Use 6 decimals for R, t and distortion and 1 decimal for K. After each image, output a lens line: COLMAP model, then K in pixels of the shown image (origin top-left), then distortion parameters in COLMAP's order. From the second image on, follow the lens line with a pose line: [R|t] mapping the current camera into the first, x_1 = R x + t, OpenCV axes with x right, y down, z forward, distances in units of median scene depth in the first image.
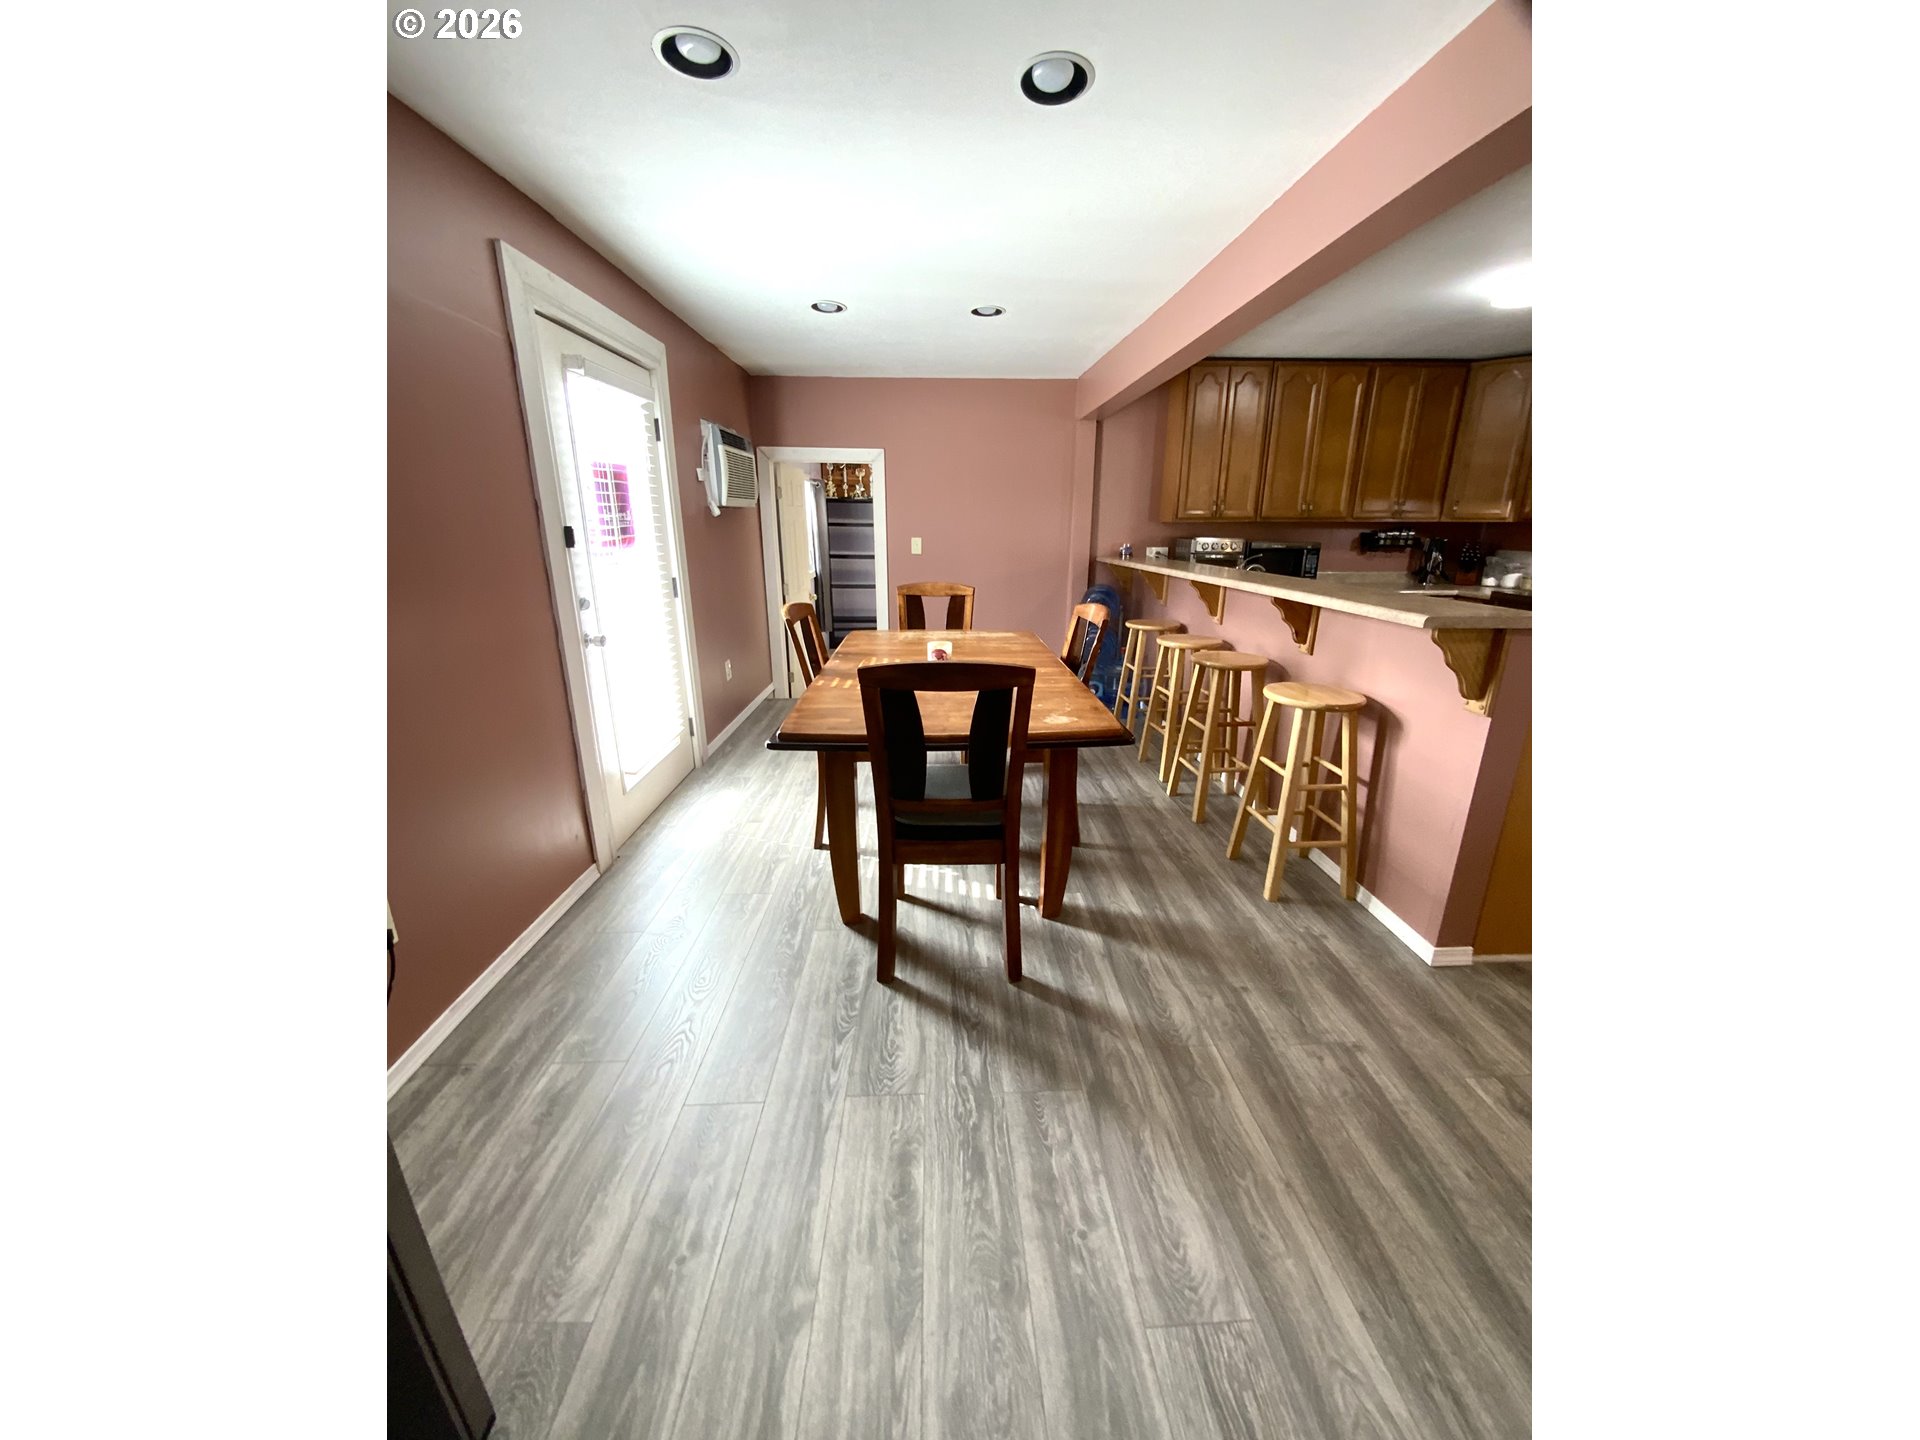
lens RADIAL K [[615.0, 0, 955.6], [0, 615.0, 685.5], [0, 0, 1]] dist [0.000695, -0.000049]
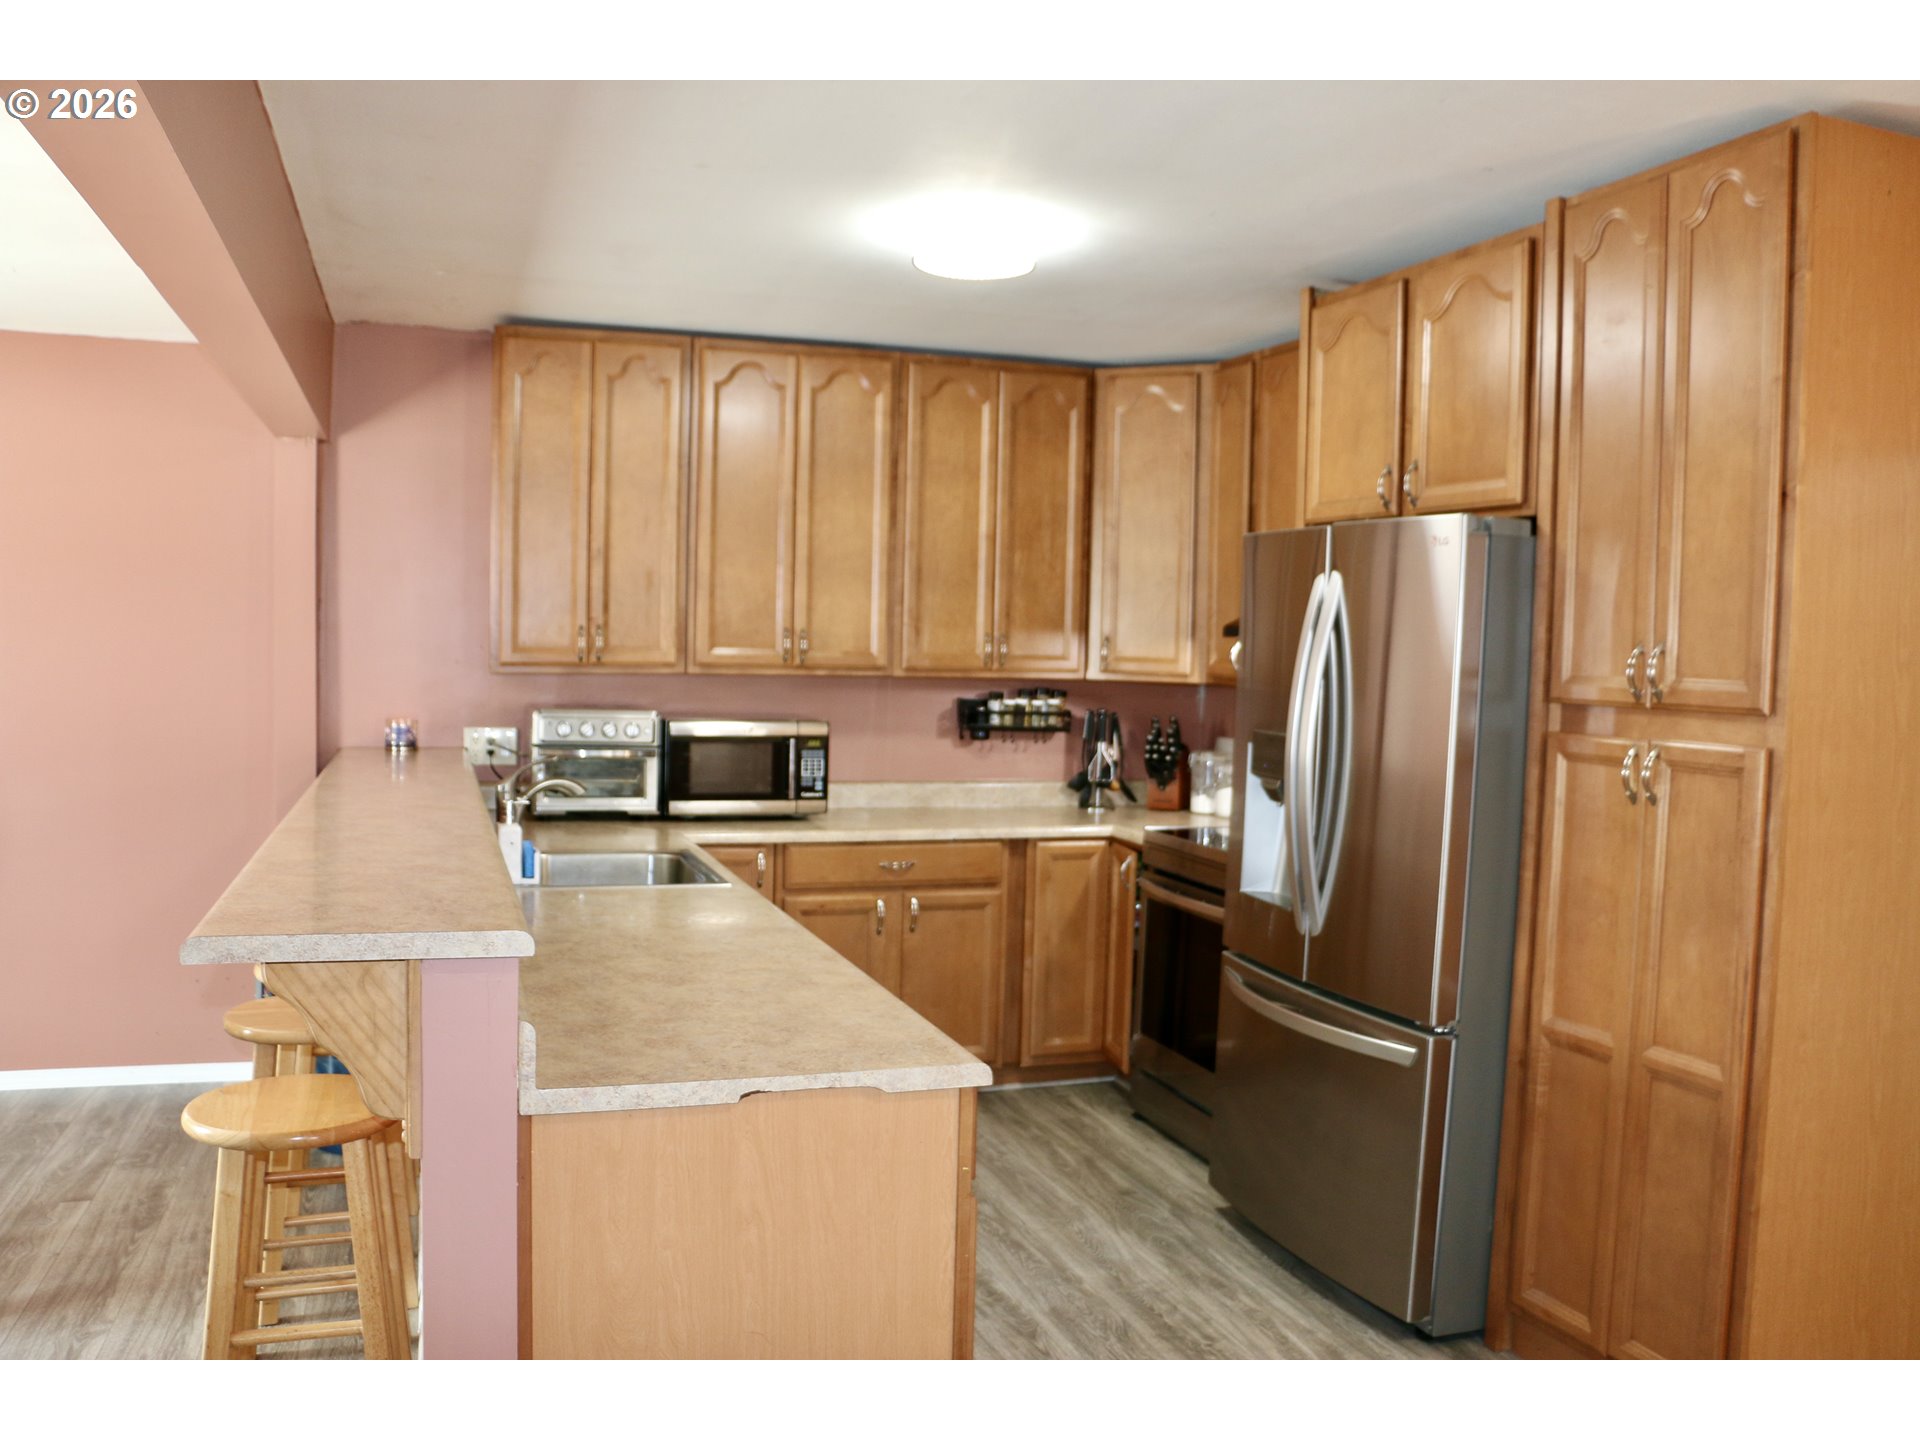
lens RADIAL K [[1555.6, 0, 975.6], [0, 1555.6, 715.2], [0, 0, 1]] dist [-0.192704, 0.161699]
pose [[0.953385, 0.005607, 0.301706, 0.367152], [0.056597, 0.978761, -0.197036, -0.012420], [-0.296403, 0.204927, 0.932819, -0.071944]]
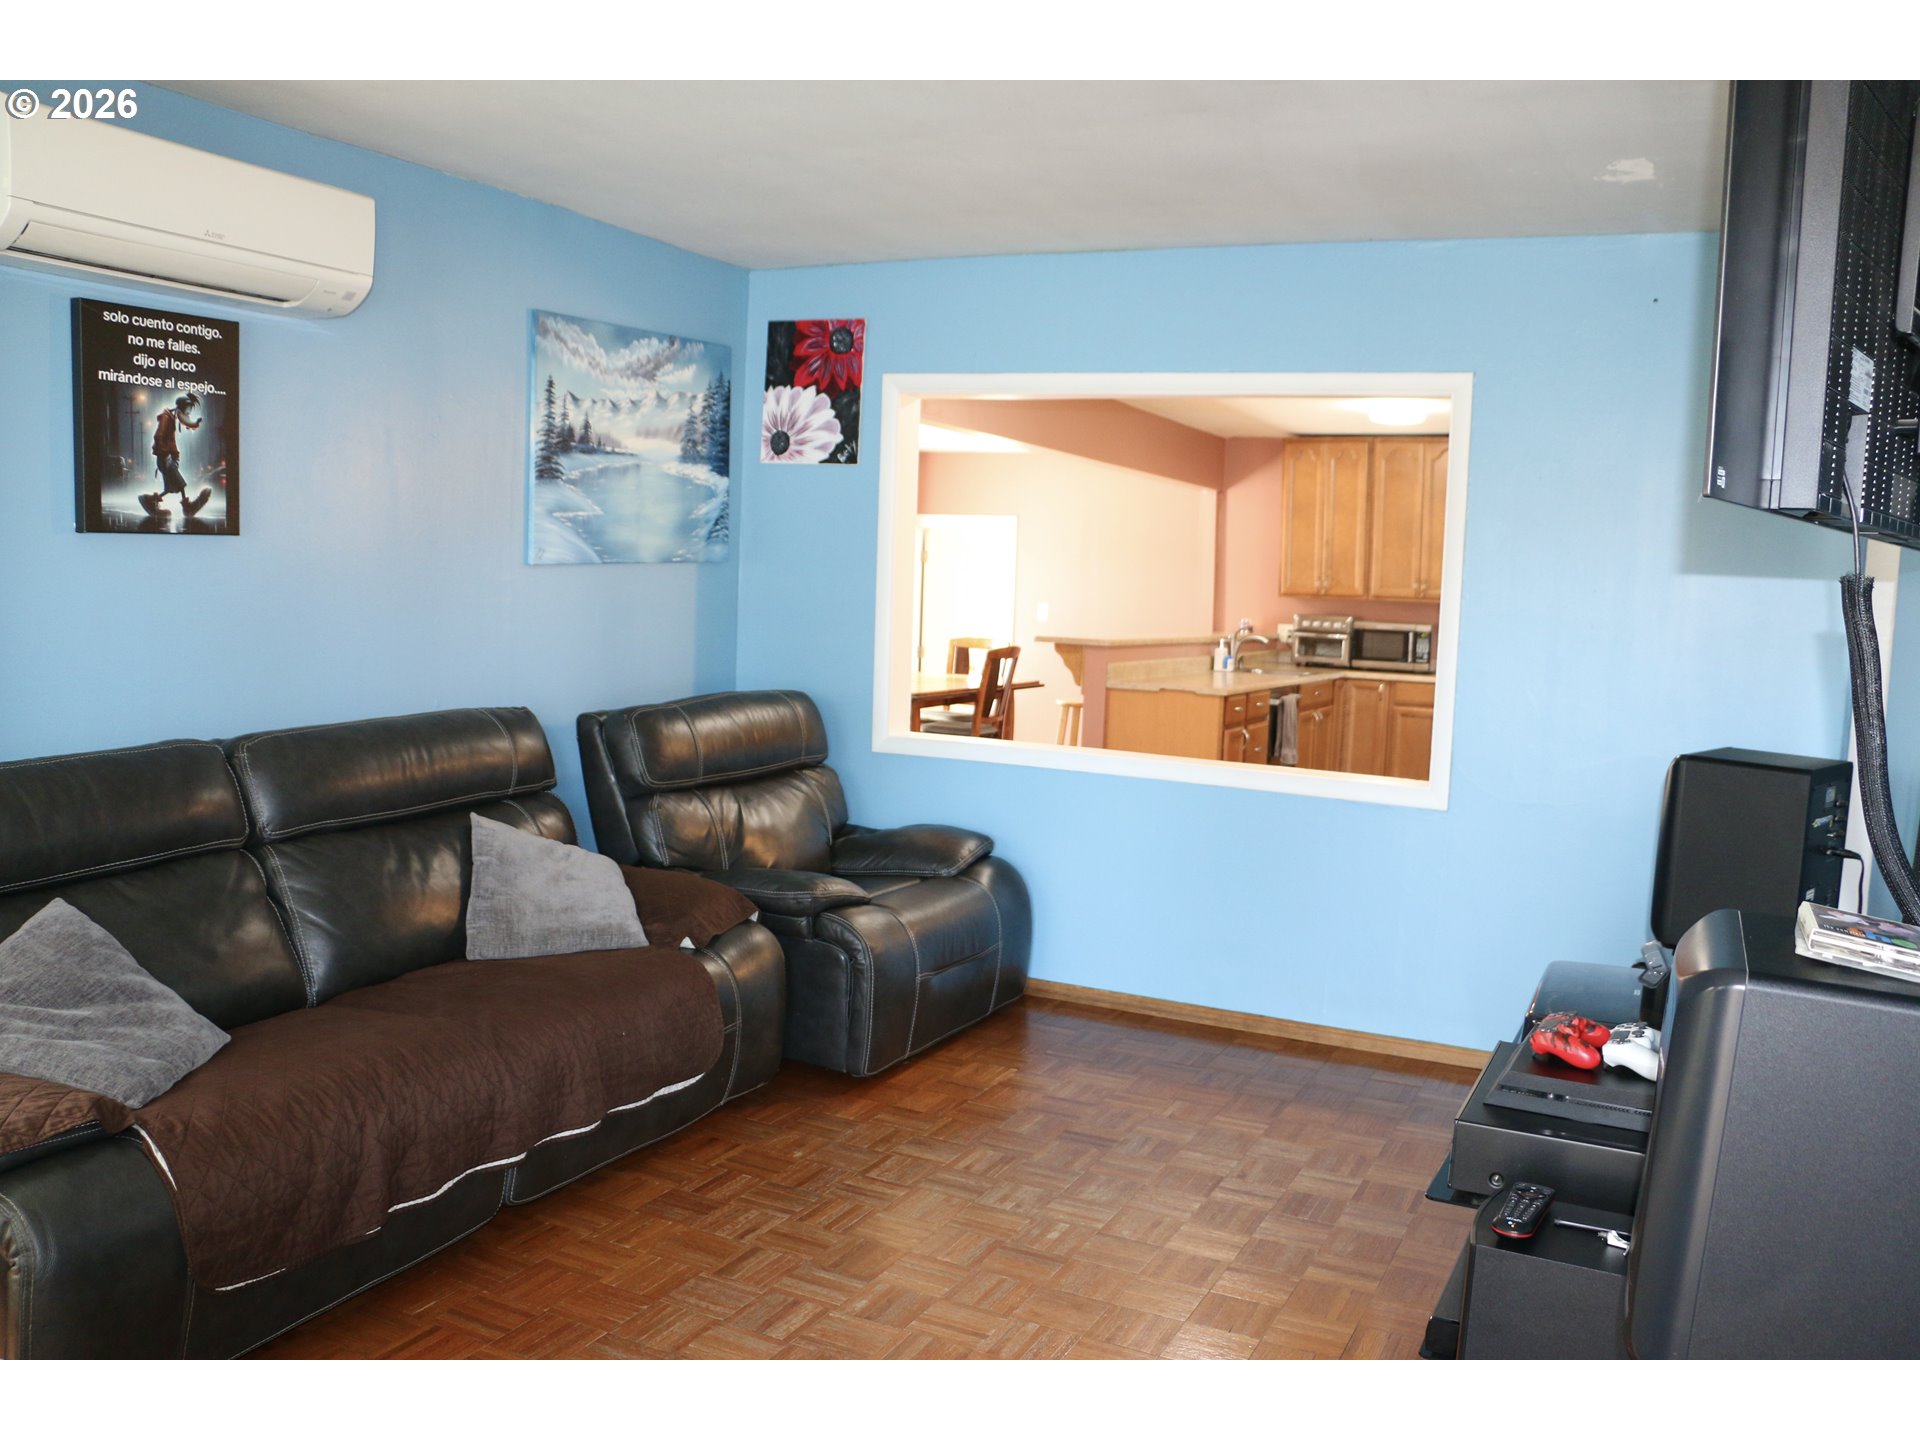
lens RADIAL K [[1555.6, 0, 975.6], [0, 1555.6, 715.2], [0, 0, 1]] dist [-0.192704, 0.161699]
pose [[0.883376, 0.067330, -0.463803, 1.110485], [-0.149164, 0.978557, -0.142046, 0.331673], [0.444294, 0.194663, 0.874477, -1.290777]]
